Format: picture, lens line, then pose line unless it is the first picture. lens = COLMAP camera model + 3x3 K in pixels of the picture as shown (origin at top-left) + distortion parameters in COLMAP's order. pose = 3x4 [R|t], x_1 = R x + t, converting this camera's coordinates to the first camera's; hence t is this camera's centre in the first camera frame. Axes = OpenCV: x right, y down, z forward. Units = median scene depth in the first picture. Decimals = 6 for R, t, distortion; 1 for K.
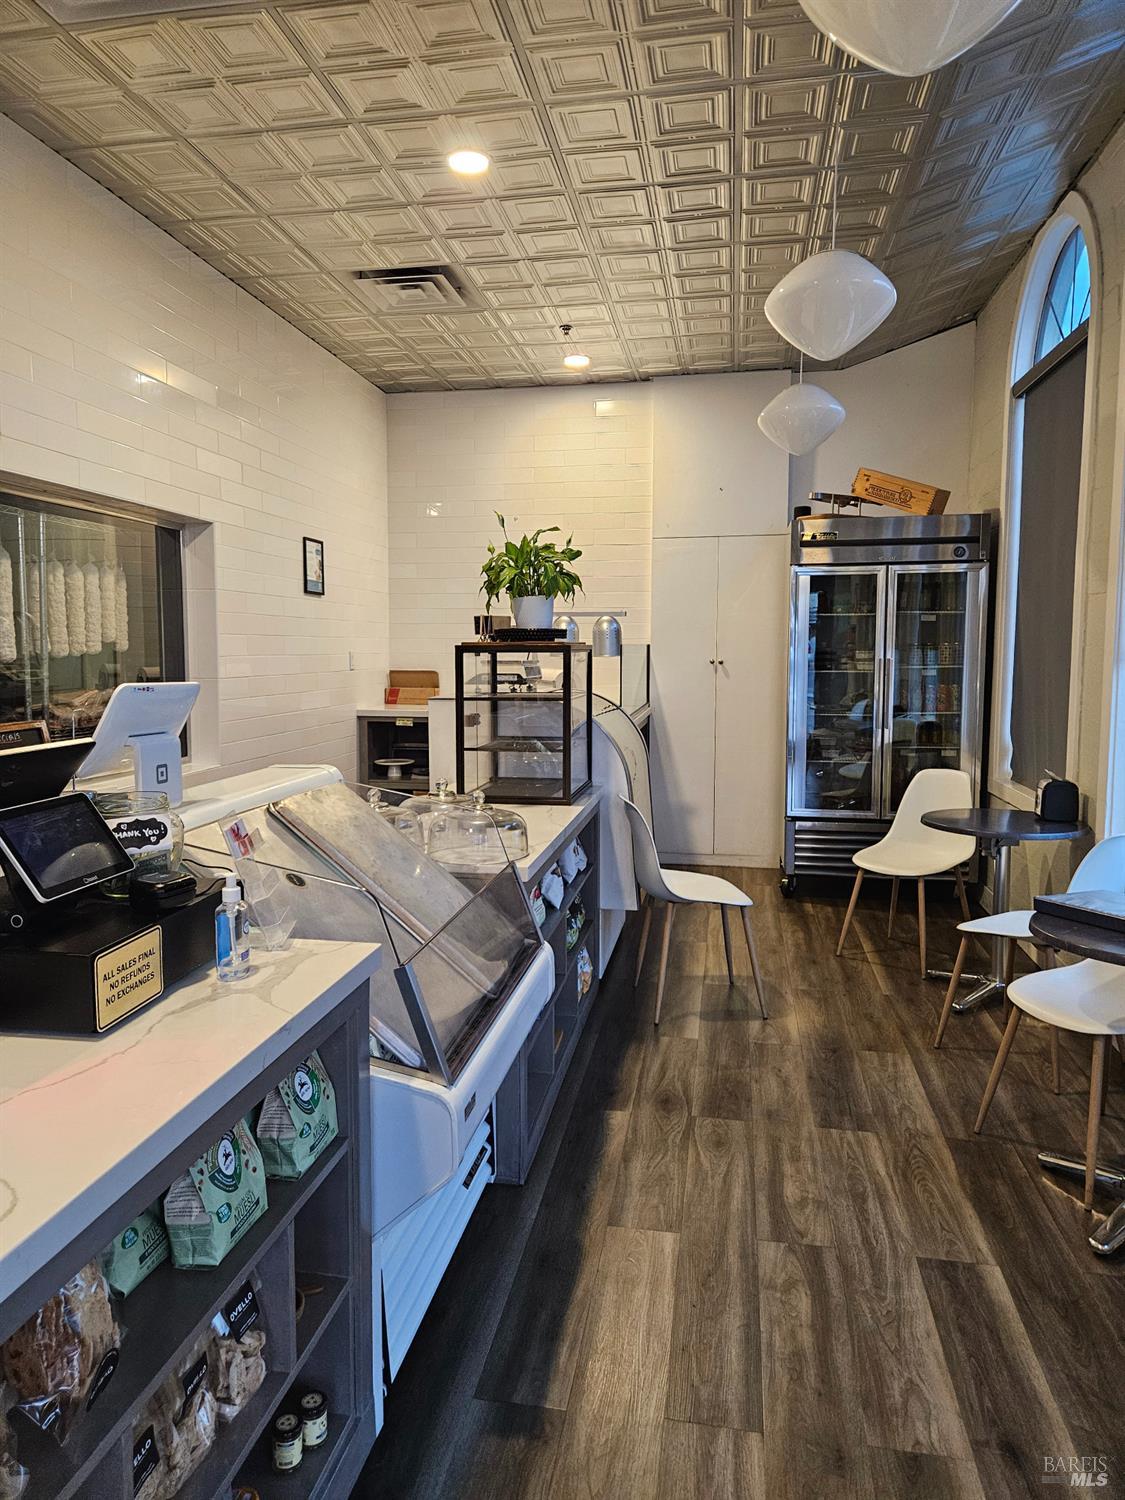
lens RADIAL K [[1013.3, 0, 547.8], [0, 1013.3, 742.7], [0, 0, 1]] dist [0.063842, -0.052833]
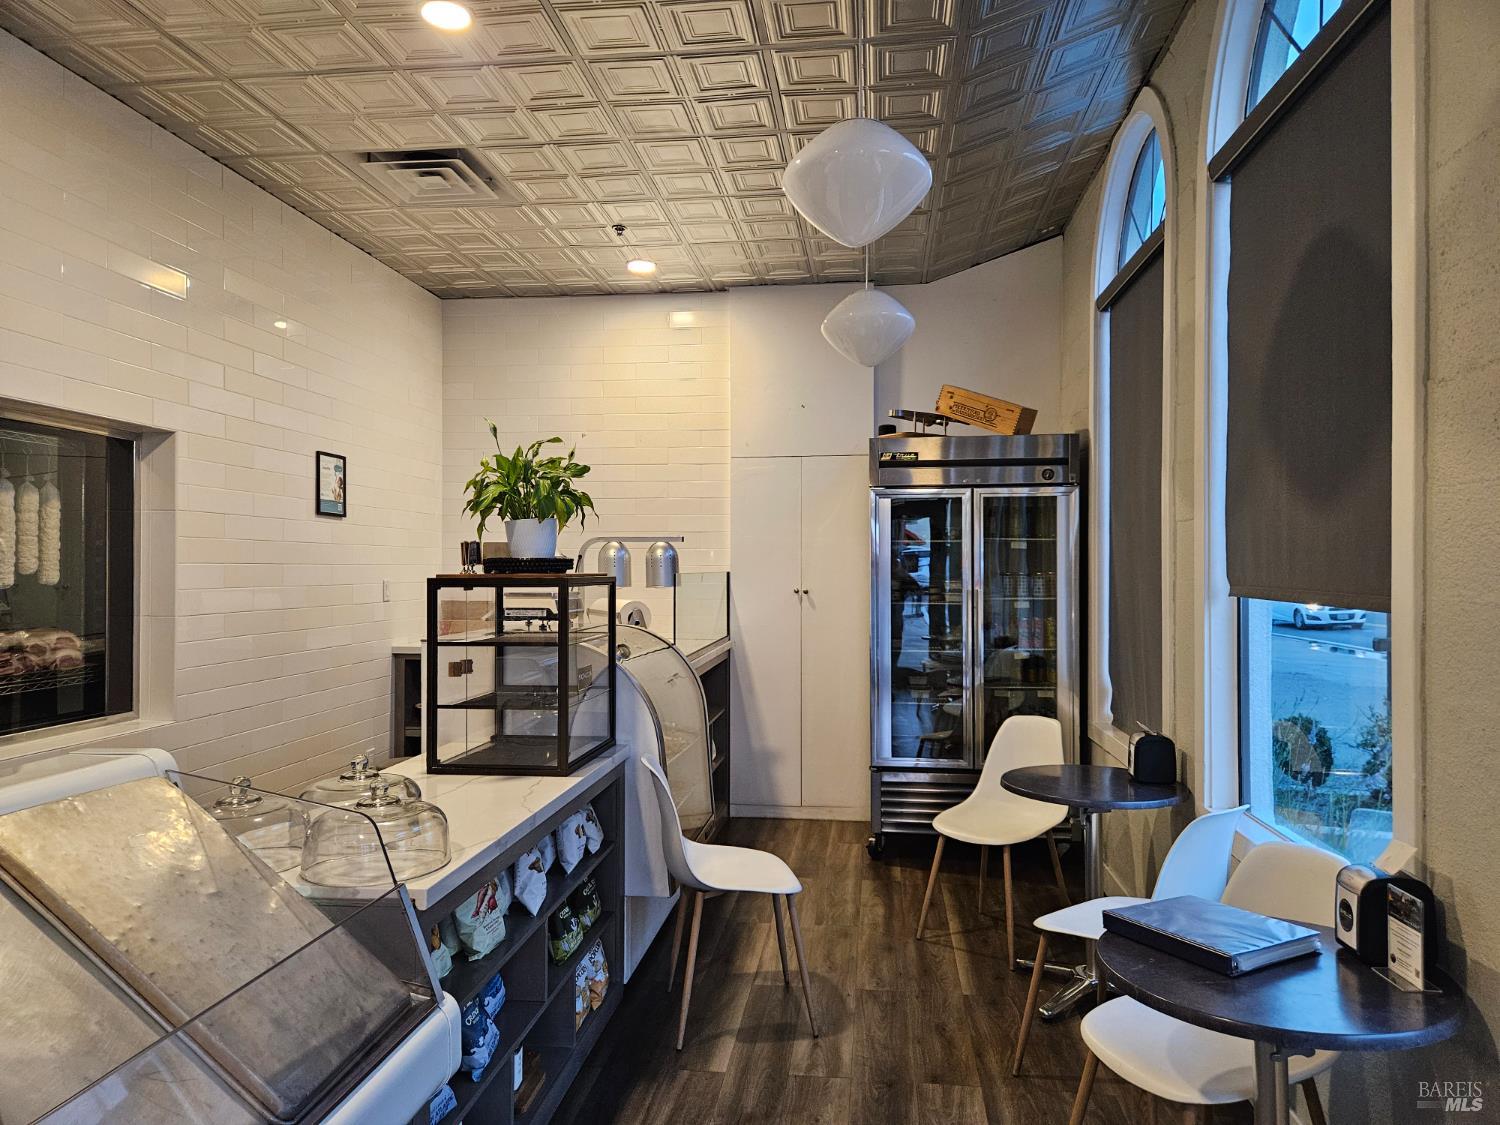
lens RADIAL K [[1013.3, 0, 759.2], [0, 1013.3, 576.7], [0, 0, 1]] dist [0.063842, -0.052833]
pose [[0.997950, 0.000099, 0.063996, 0.102850], [0.005438, 0.996251, -0.086336, -0.021268], [-0.063764, 0.086507, 0.994209, 0.141603]]
